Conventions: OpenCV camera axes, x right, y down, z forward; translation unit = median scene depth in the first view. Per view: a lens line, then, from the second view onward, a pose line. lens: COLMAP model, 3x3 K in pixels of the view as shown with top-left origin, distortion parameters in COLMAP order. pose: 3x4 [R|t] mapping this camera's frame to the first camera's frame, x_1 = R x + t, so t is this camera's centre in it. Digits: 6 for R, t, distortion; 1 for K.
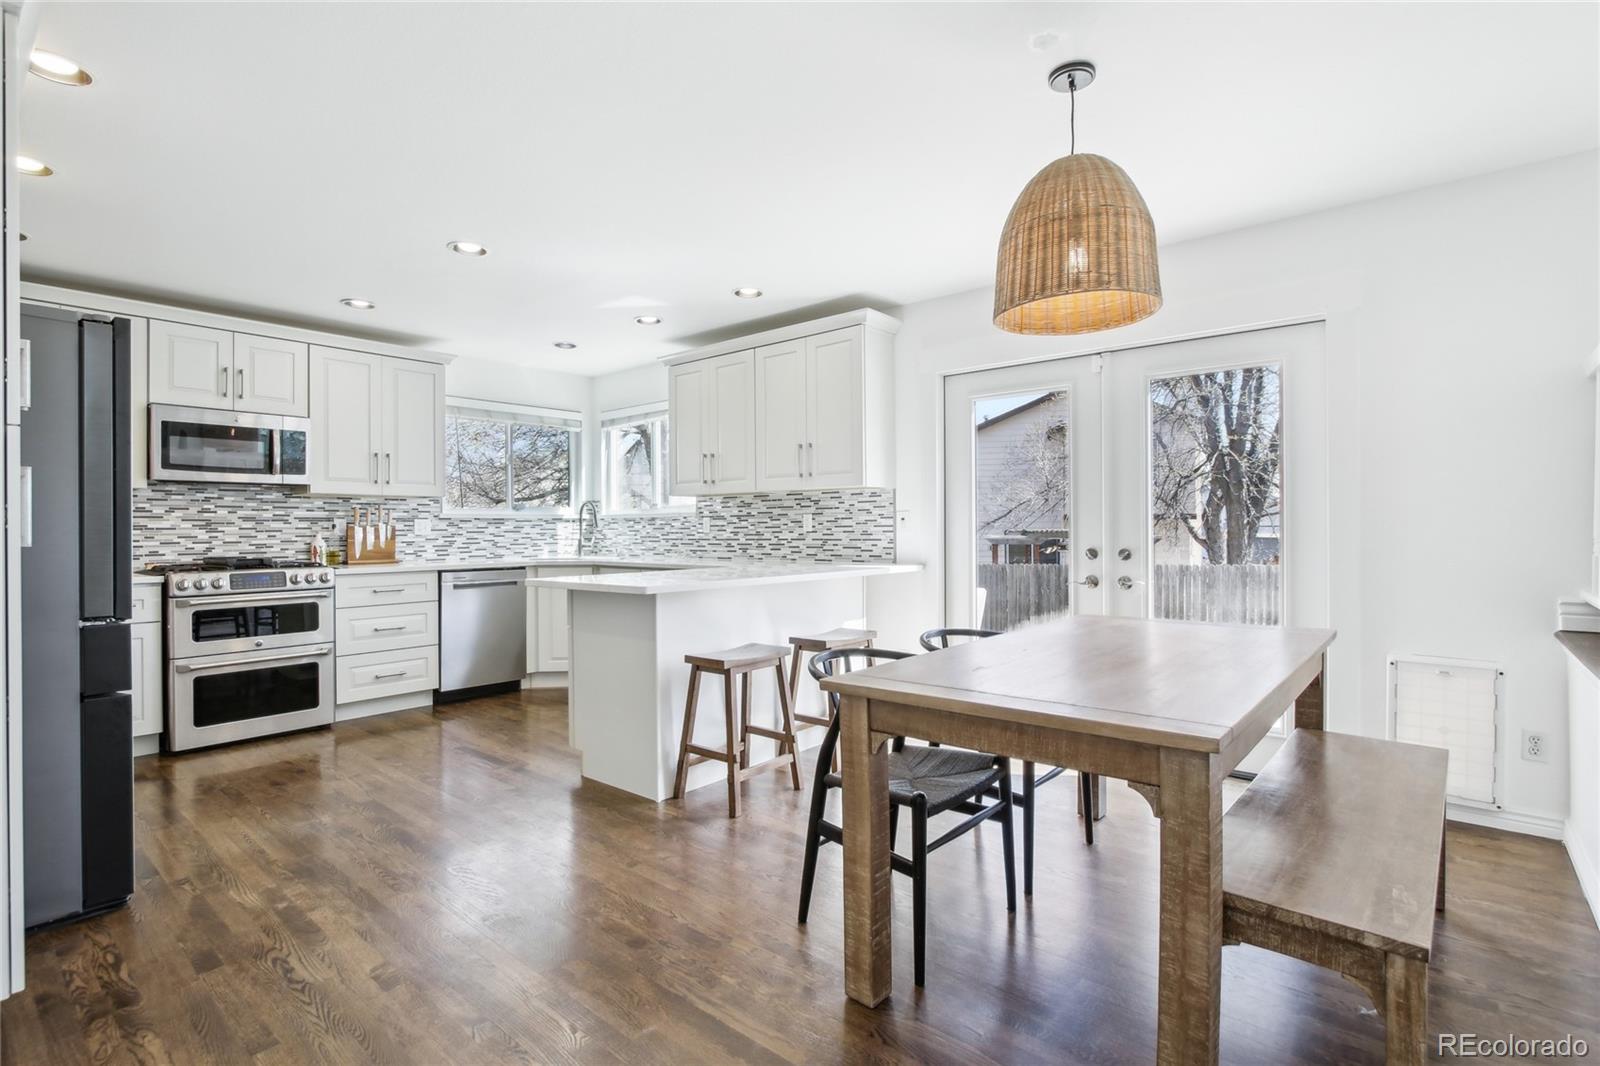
lens RADIAL K [[757.5, 0, 804.0], [0, 757.5, 526.7], [0, 0, 1]] dist [0.003335, 0.000180]
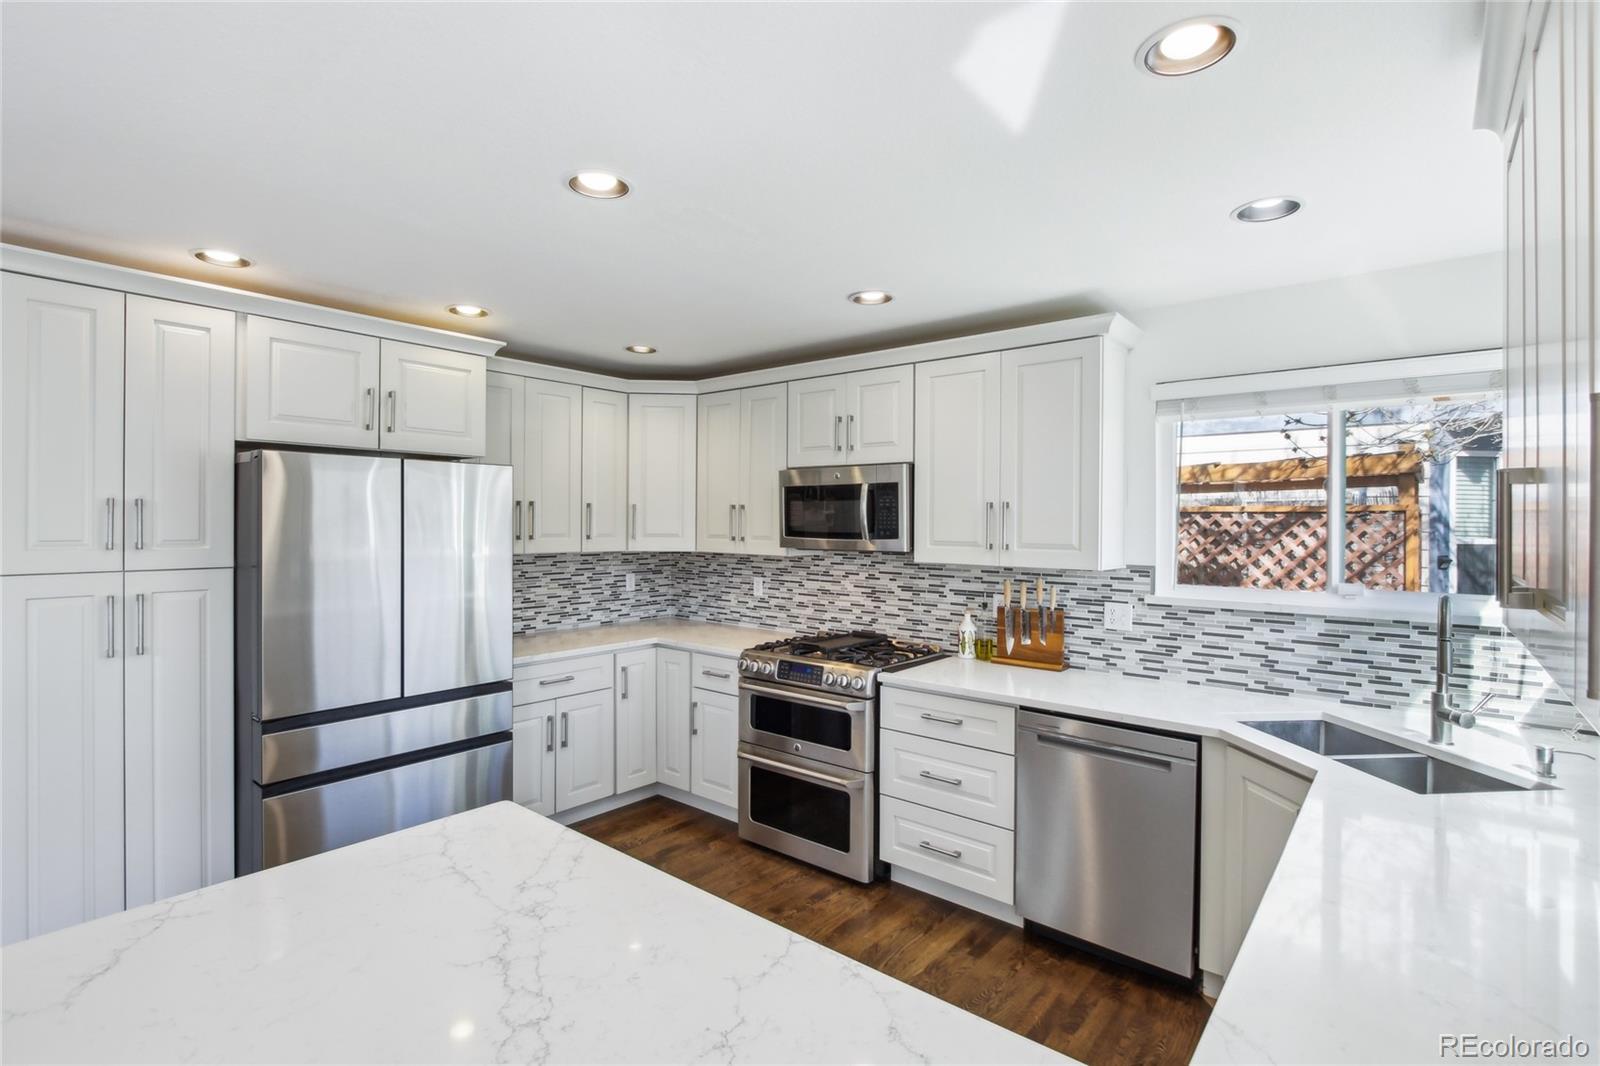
lens RADIAL K [[757.5, 0, 804.5], [0, 757.5, 525.2], [0, 0, 1]] dist [0.003335, 0.000180]
pose [[0.033168, 0.009695, -0.999403, 0.091651], [-0.013140, 0.999871, 0.009263, -0.083969], [0.999363, 0.012825, 0.033291, 0.842727]]
